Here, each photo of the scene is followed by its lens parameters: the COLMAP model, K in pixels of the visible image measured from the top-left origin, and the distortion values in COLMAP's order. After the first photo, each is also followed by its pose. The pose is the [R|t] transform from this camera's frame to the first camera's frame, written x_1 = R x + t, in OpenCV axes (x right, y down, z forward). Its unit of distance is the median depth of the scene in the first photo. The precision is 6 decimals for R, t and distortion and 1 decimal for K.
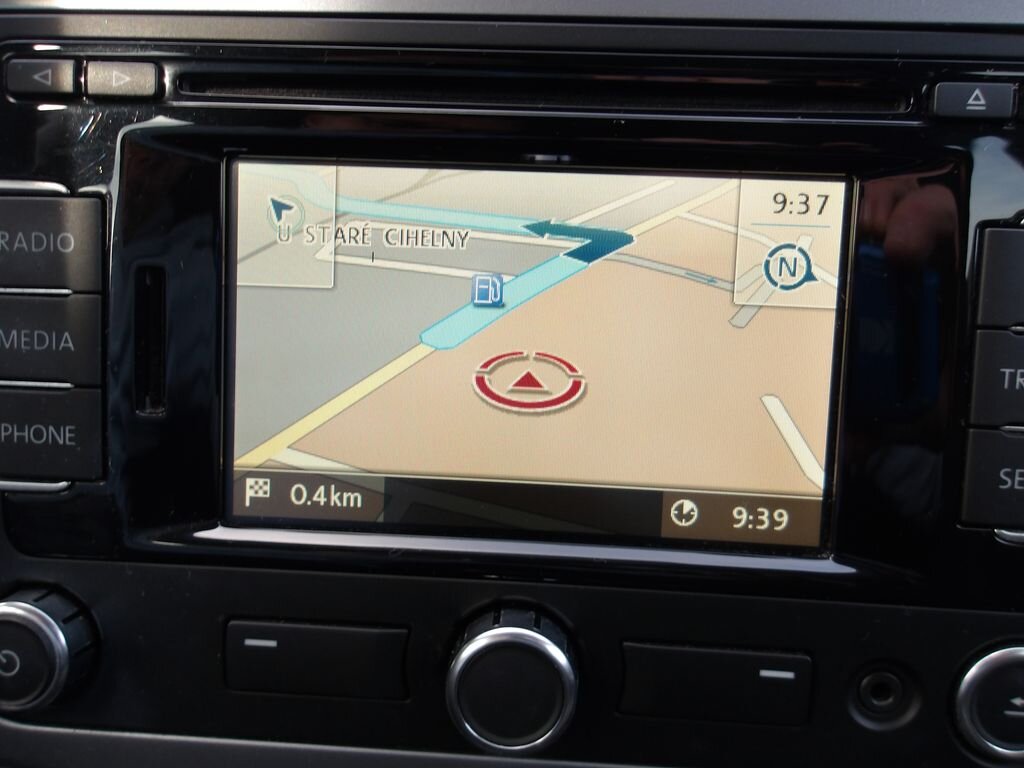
lens RADIAL K [[884.1, 0, 513.0], [0, 884.1, 381.2], [0, 0, 1]] dist [0.008672, 0.008674]
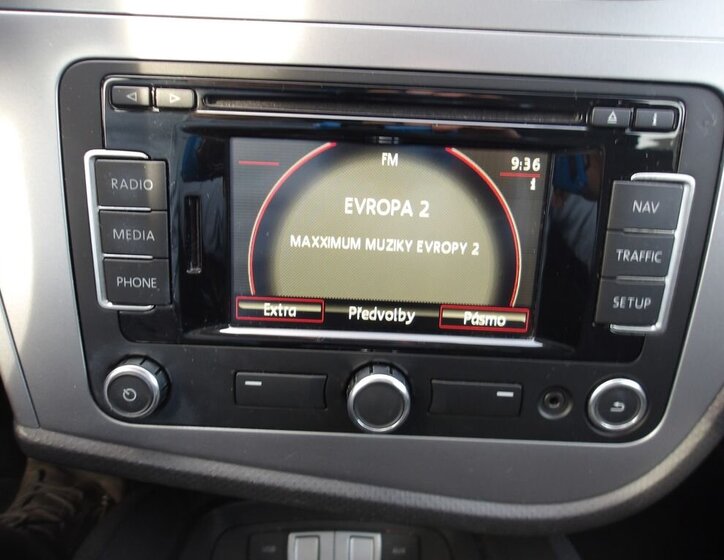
lens RADIAL K [[628.0, 0, 360.6], [0, 628.0, 280.2], [0, 0, 1]] dist [0.006277, 0.006442]
pose [[0.998768, -0.007664, 0.049034, -0.110151], [0.000246, 0.988757, 0.149530, -0.153316], [-0.049628, -0.149334, 0.987541, -0.397821]]
